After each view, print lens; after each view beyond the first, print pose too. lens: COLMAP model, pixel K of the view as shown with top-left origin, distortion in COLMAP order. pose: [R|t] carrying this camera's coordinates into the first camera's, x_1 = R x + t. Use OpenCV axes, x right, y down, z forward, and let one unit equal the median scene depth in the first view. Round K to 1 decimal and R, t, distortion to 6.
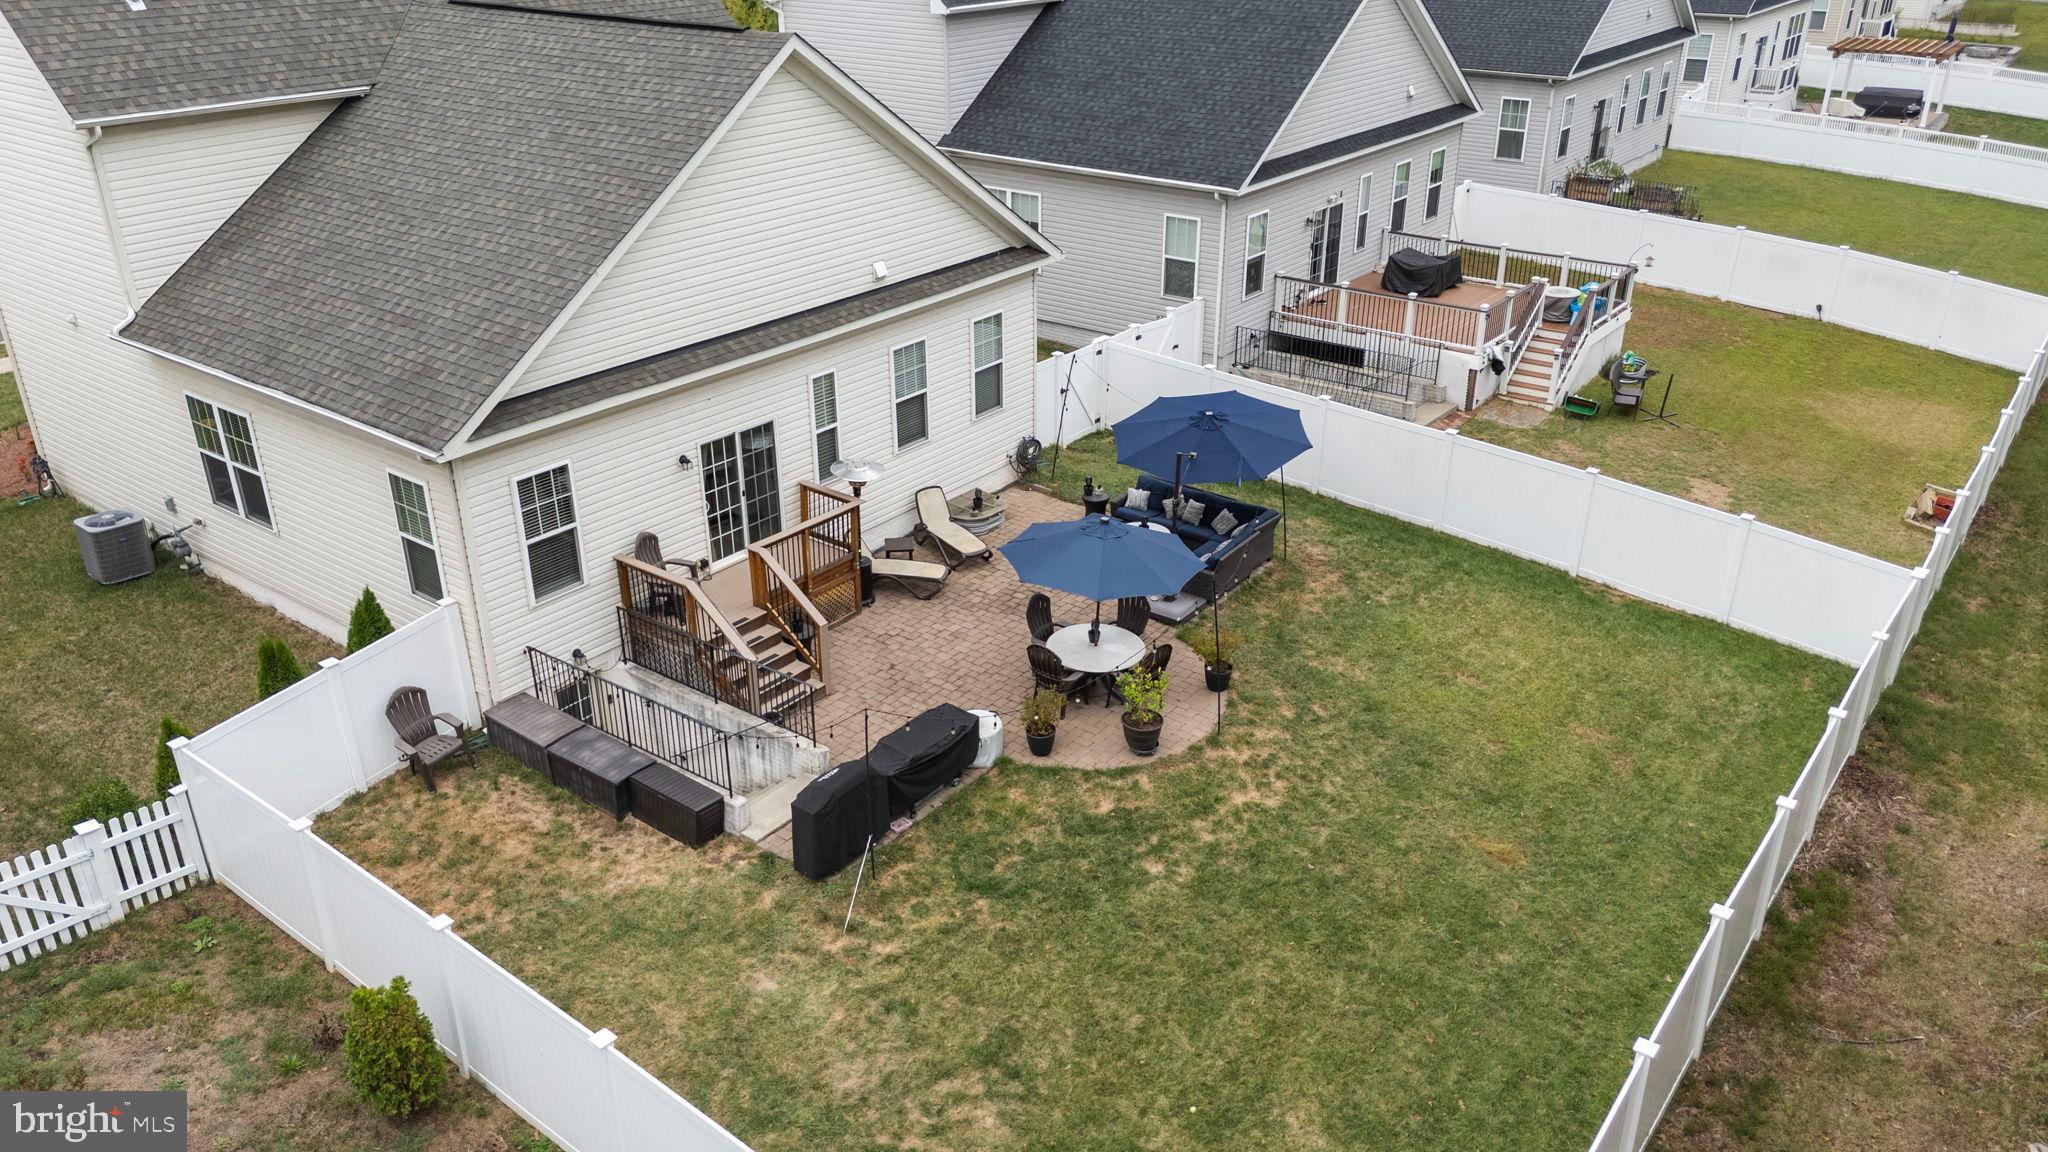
lens RADIAL K [[1491.0, 0, 1026.2], [0, 1491.0, 584.5], [0, 0, 1]] dist [0.061528, -0.032647]
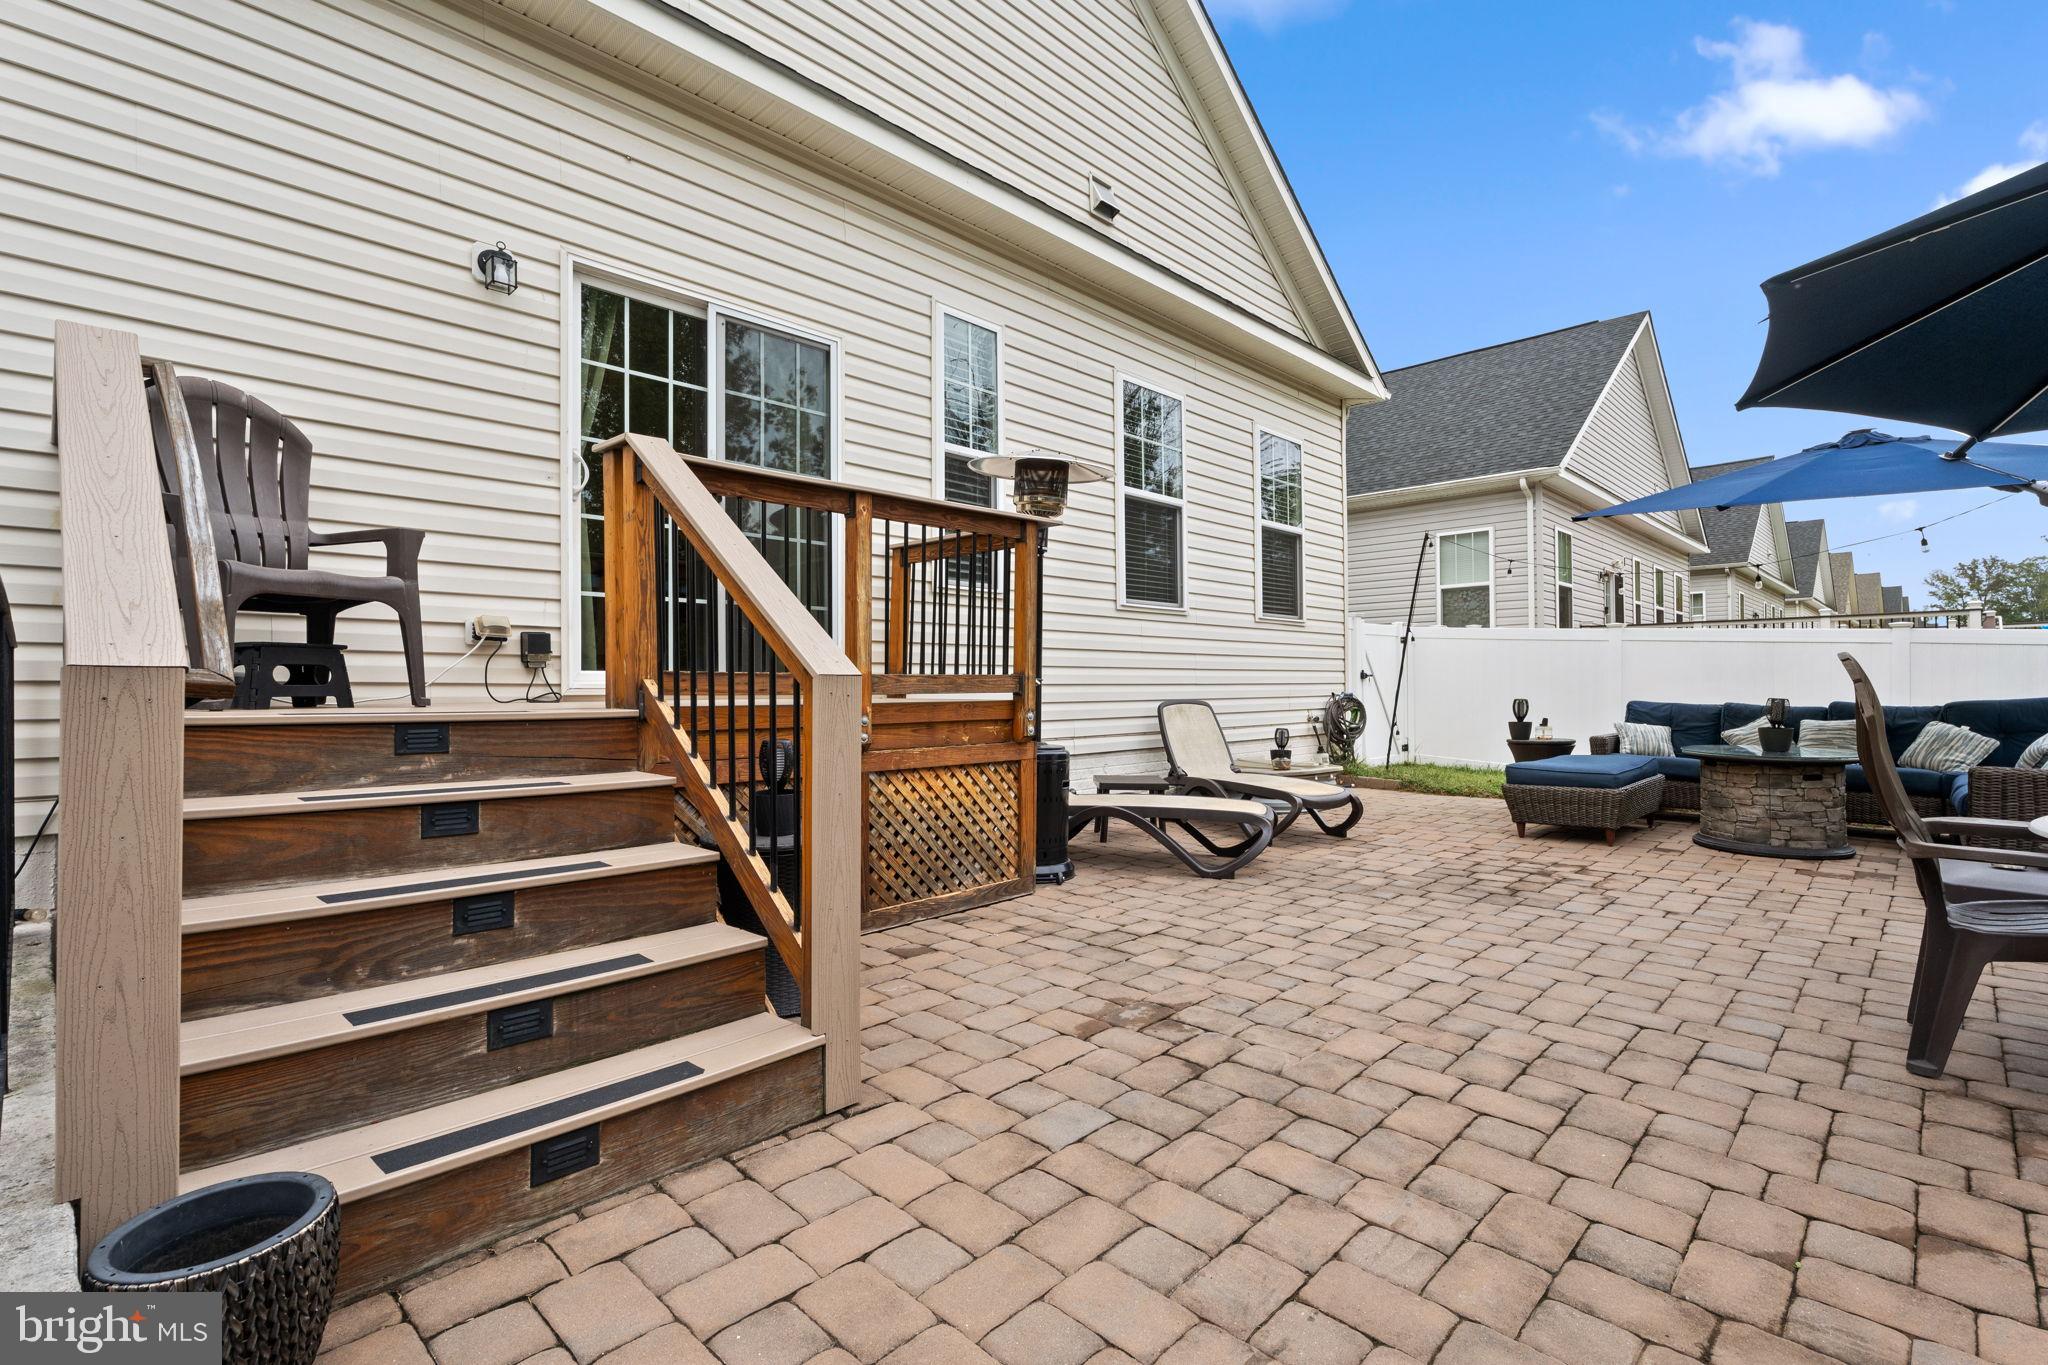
lens RADIAL K [[952.7, 0, 1028.0], [0, 952.7, 676.5], [0, 0, 1]] dist [-0.001870, 0.000830]
pose [[0.993431, -0.002373, -0.114404, -0.092487], [-0.048879, 0.895184, -0.443009, 0.073225], [0.103464, 0.445691, 0.889188, 0.837773]]
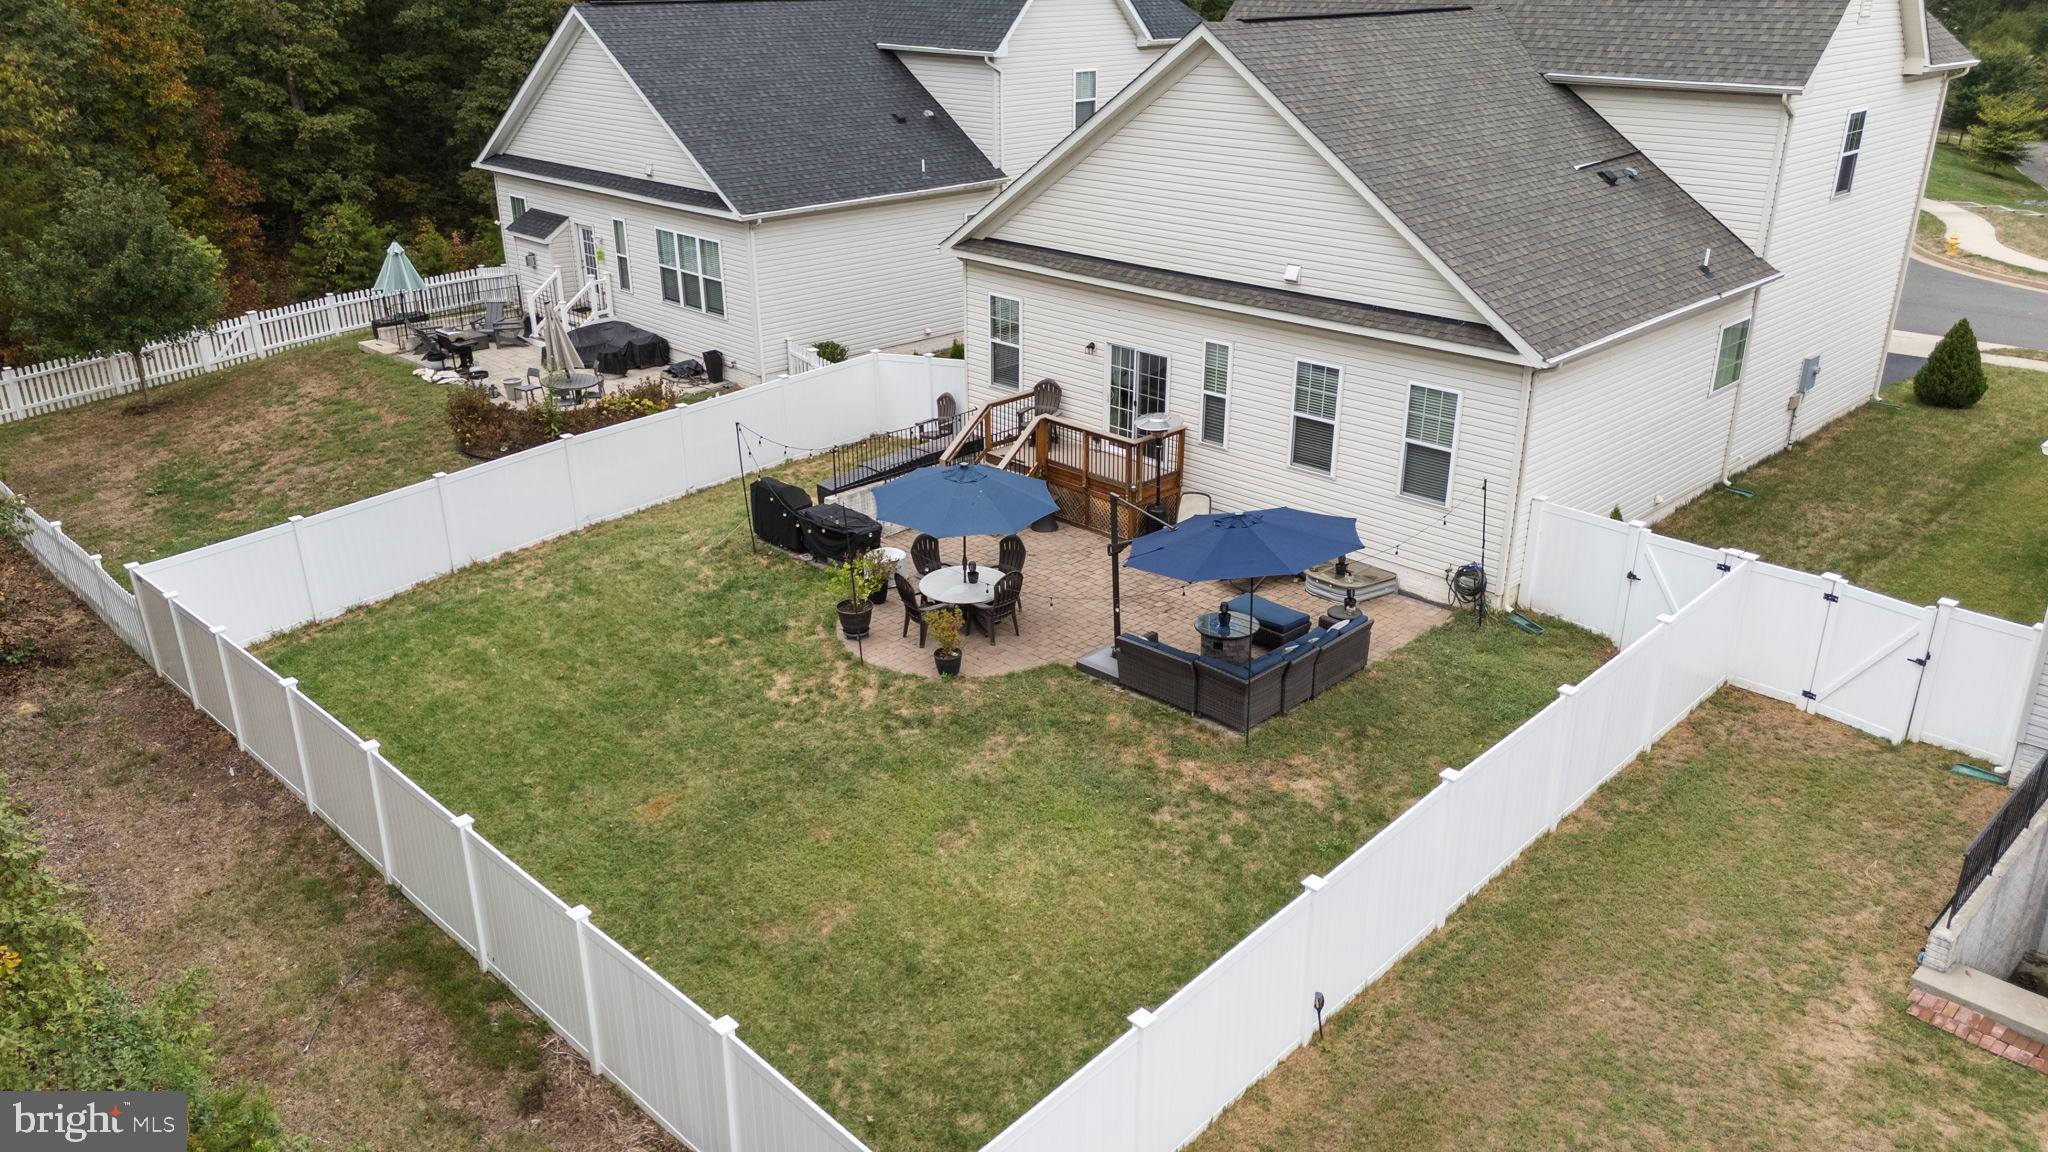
lens RADIAL K [[1491.0, 0, 1031.4], [0, 1491.0, 568.0], [0, 0, 1]] dist [0.061528, -0.032647]
pose [[-0.126049, 0.379406, -0.916604, 0.978731], [-0.432270, 0.810634, 0.394987, -0.395131], [0.892891, 0.446008, 0.061826, 0.921438]]
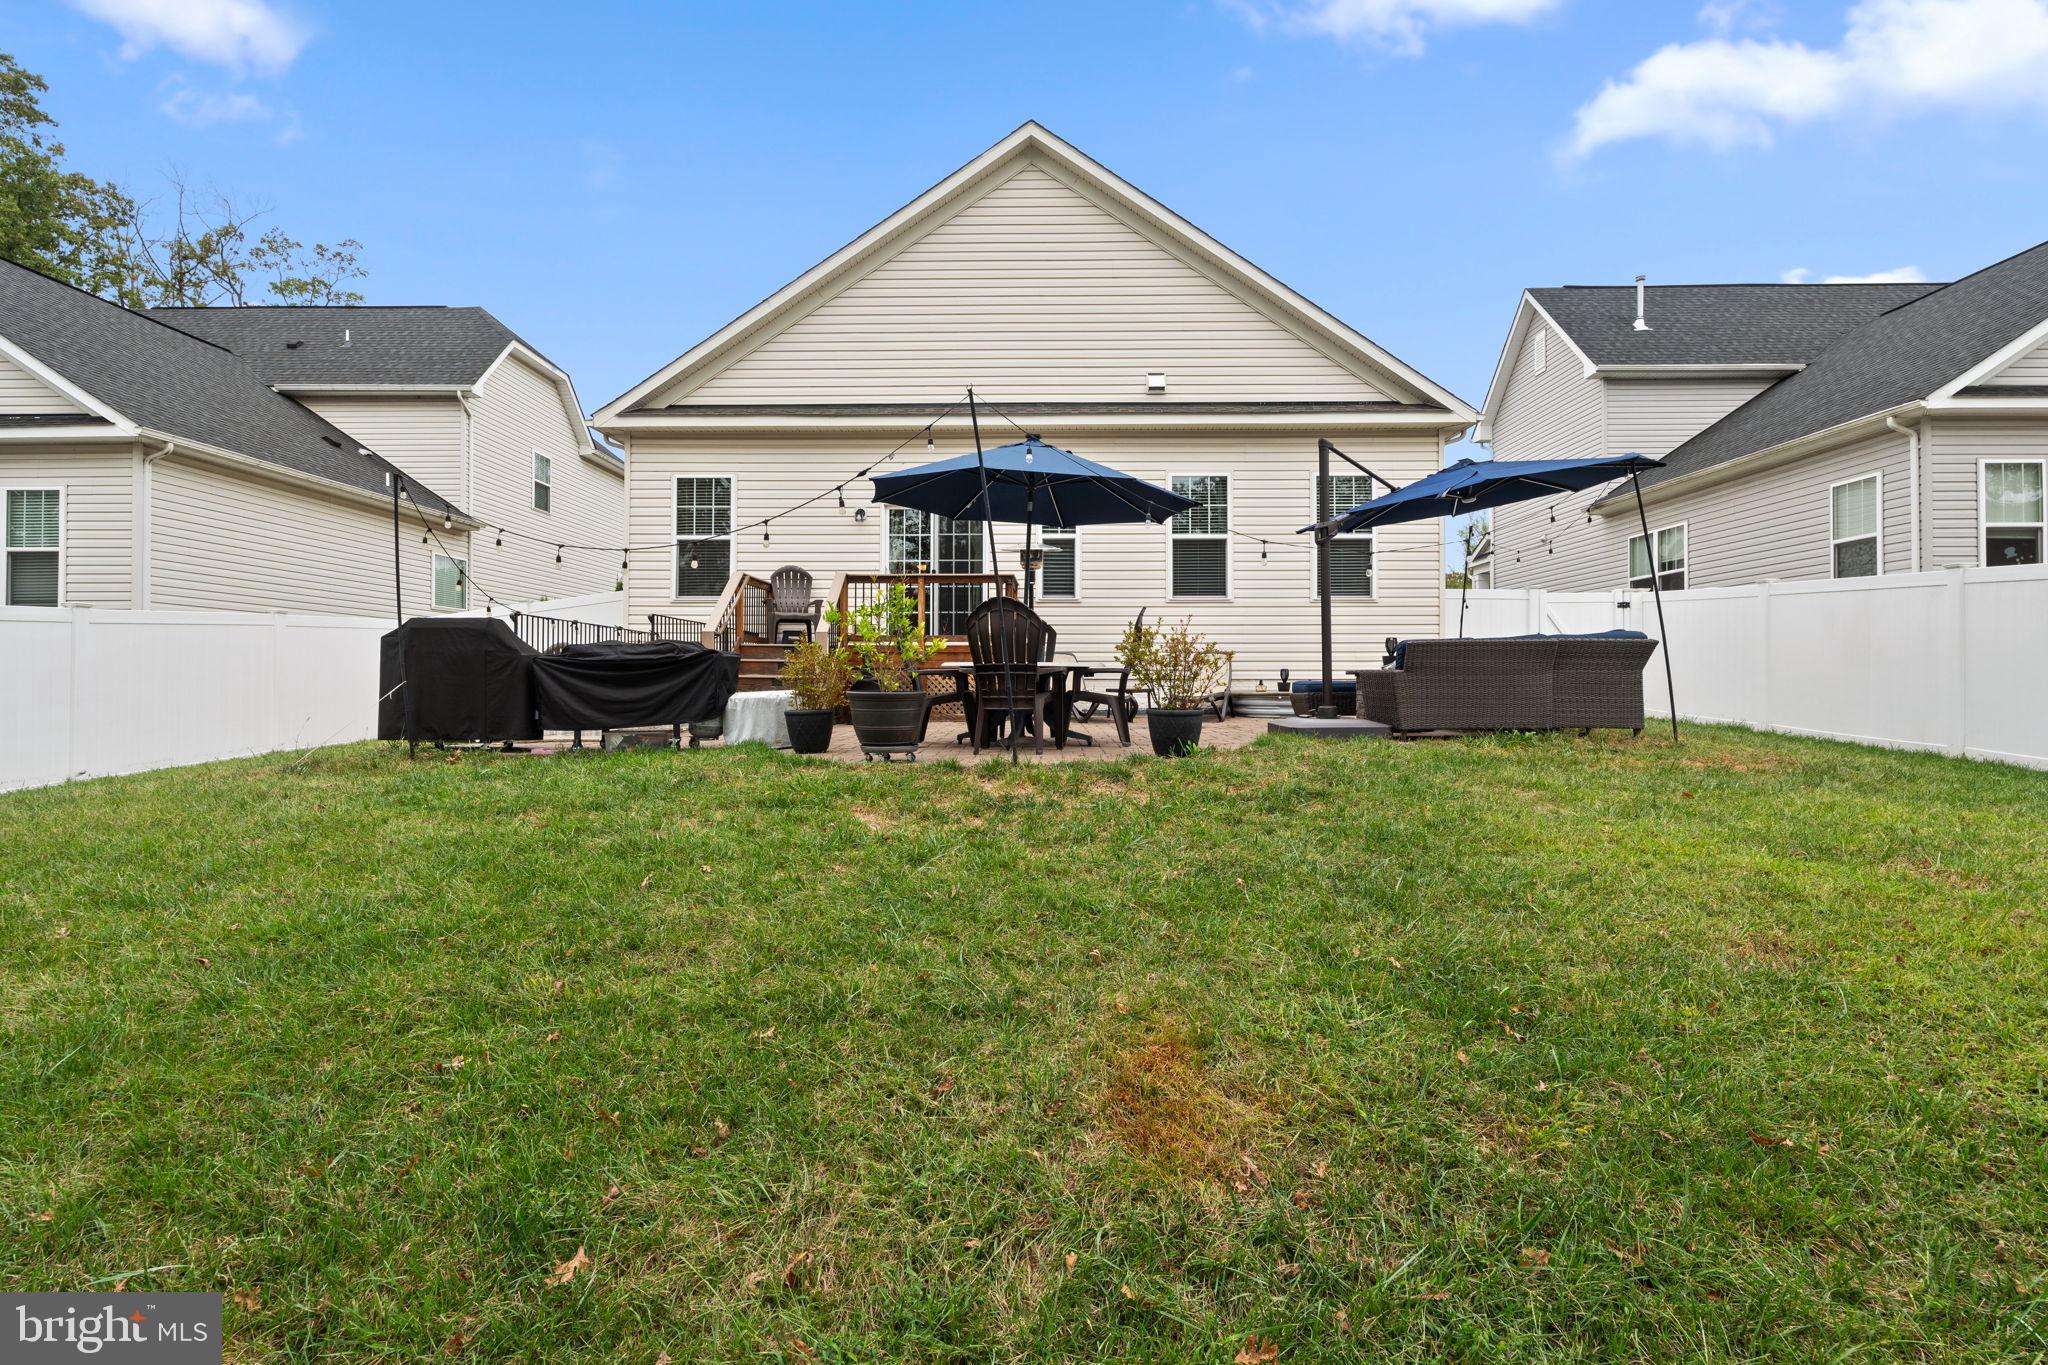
lens RADIAL K [[952.7, 0, 1029.4], [0, 952.7, 677.4], [0, 0, 1]] dist [-0.001870, 0.000830]
pose [[0.594199, -0.007894, -0.804280, 0.341835], [-0.352956, 0.895970, -0.269557, 0.143240], [0.722738, 0.444045, 0.529597, 0.759331]]
